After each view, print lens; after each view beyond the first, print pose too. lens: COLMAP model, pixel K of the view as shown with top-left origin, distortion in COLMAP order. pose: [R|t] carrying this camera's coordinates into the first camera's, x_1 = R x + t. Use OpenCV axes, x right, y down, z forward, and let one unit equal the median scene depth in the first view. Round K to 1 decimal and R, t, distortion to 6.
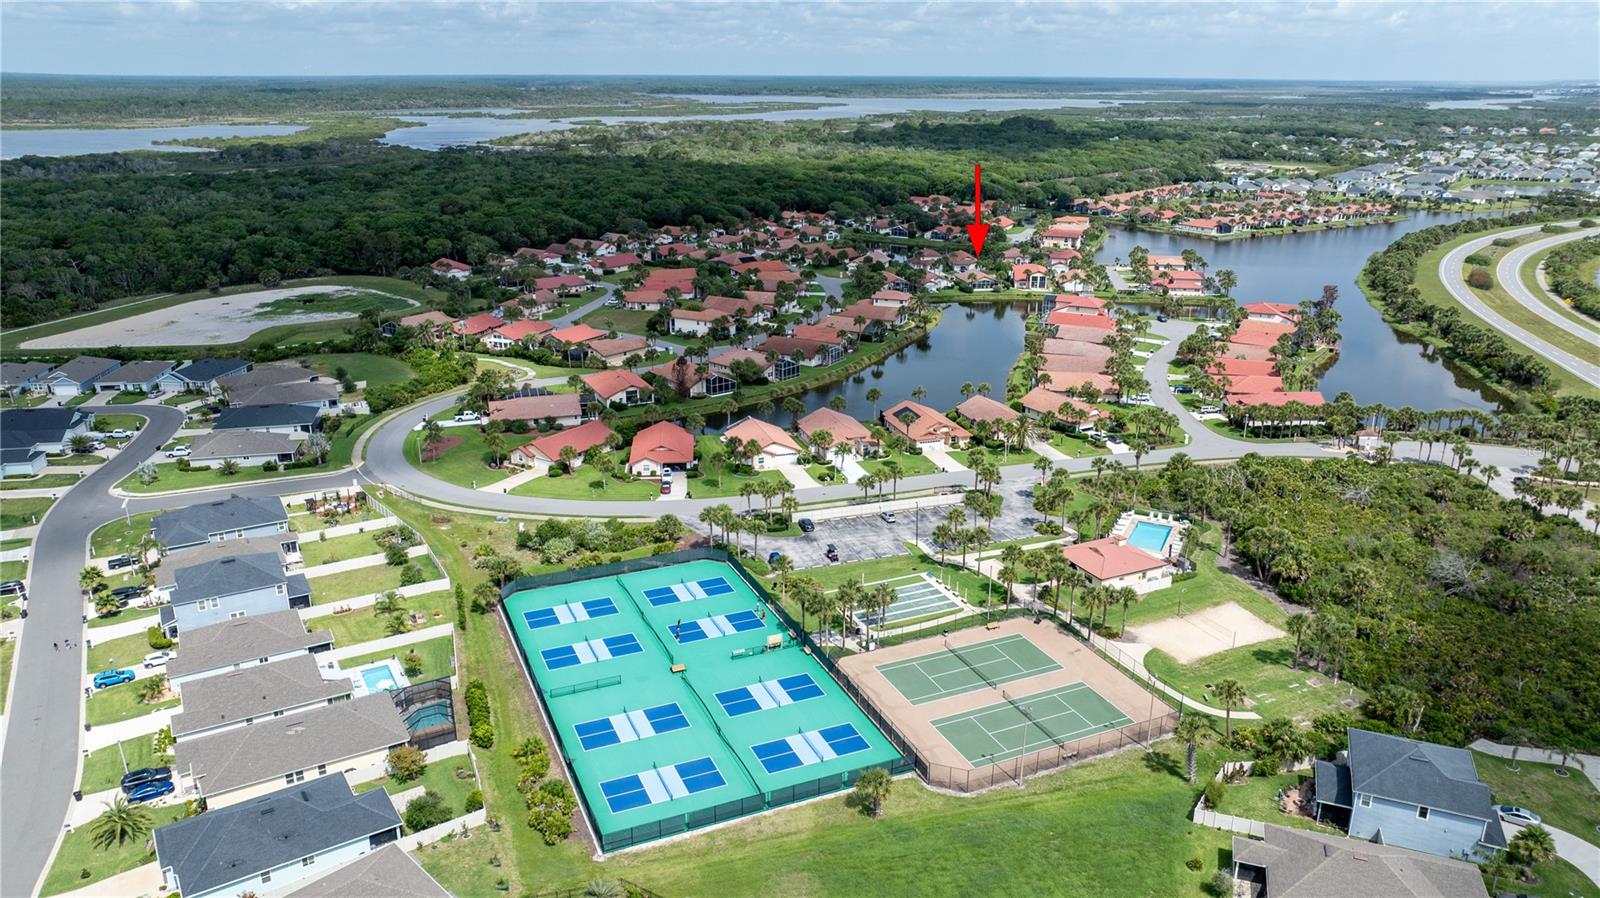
lens RADIAL K [[1122.6, 0, 800.0], [0, 1122.6, 449.0], [0, 0, 1]] dist [-0.018155, 0.008564]
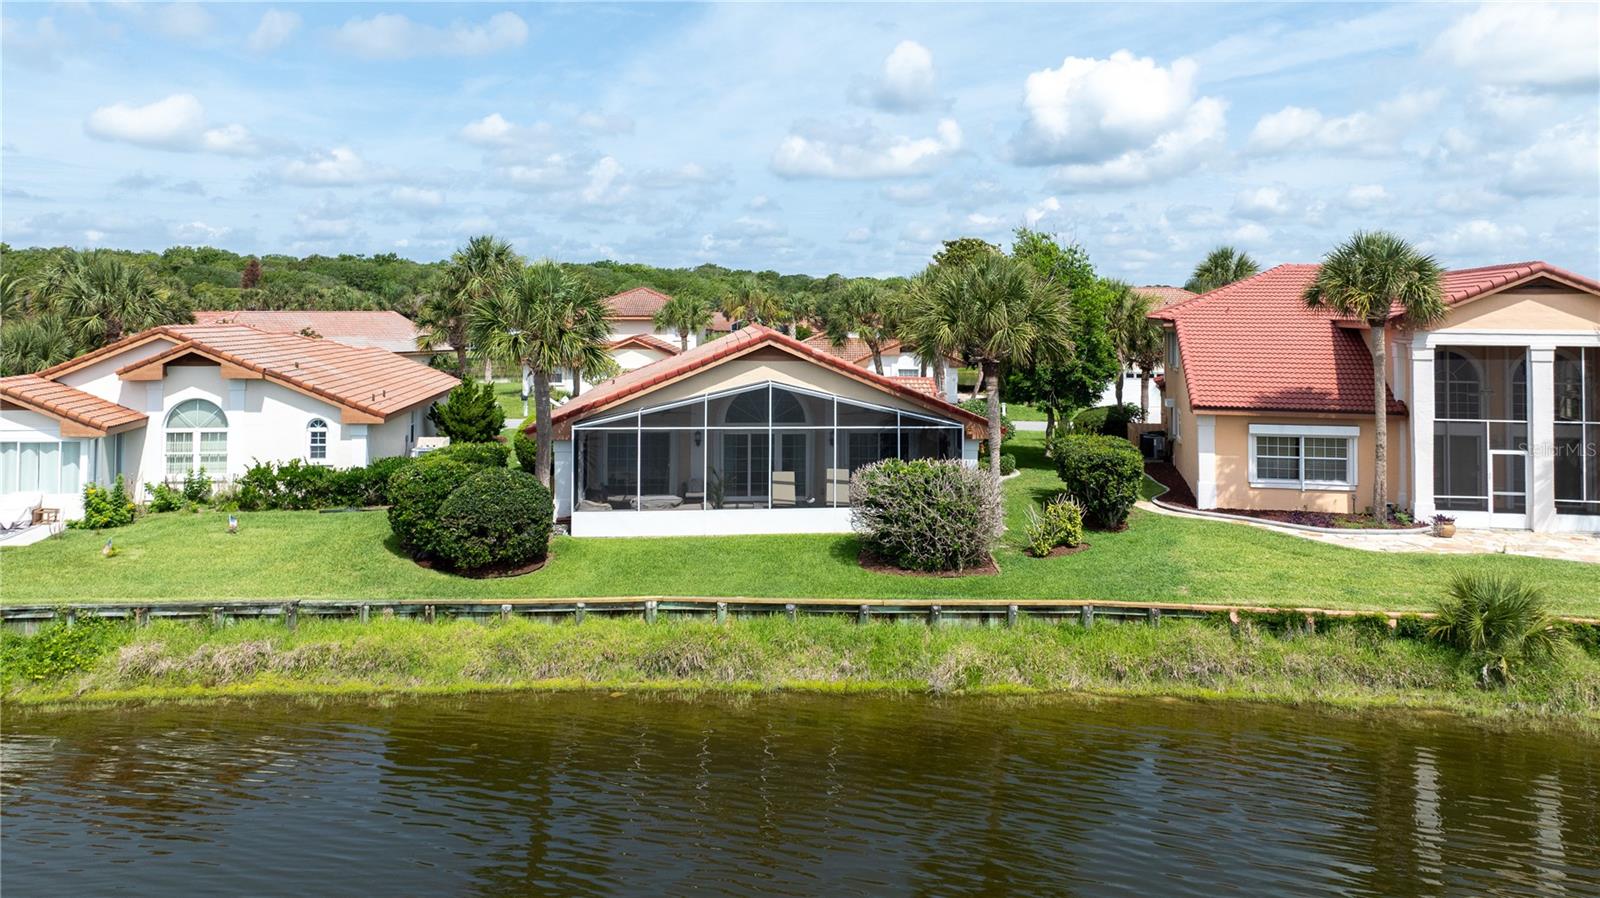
lens RADIAL K [[1192.7, 0, 802.7], [0, 1192.7, 310.8], [0, 0, 1]] dist [-0.015277, -0.001552]
pose [[0.995147, 0.001455, -0.098388, 0.133922], [-0.032767, 0.947722, -0.317410, -0.100836], [0.092783, 0.319093, 0.943171, 0.710771]]
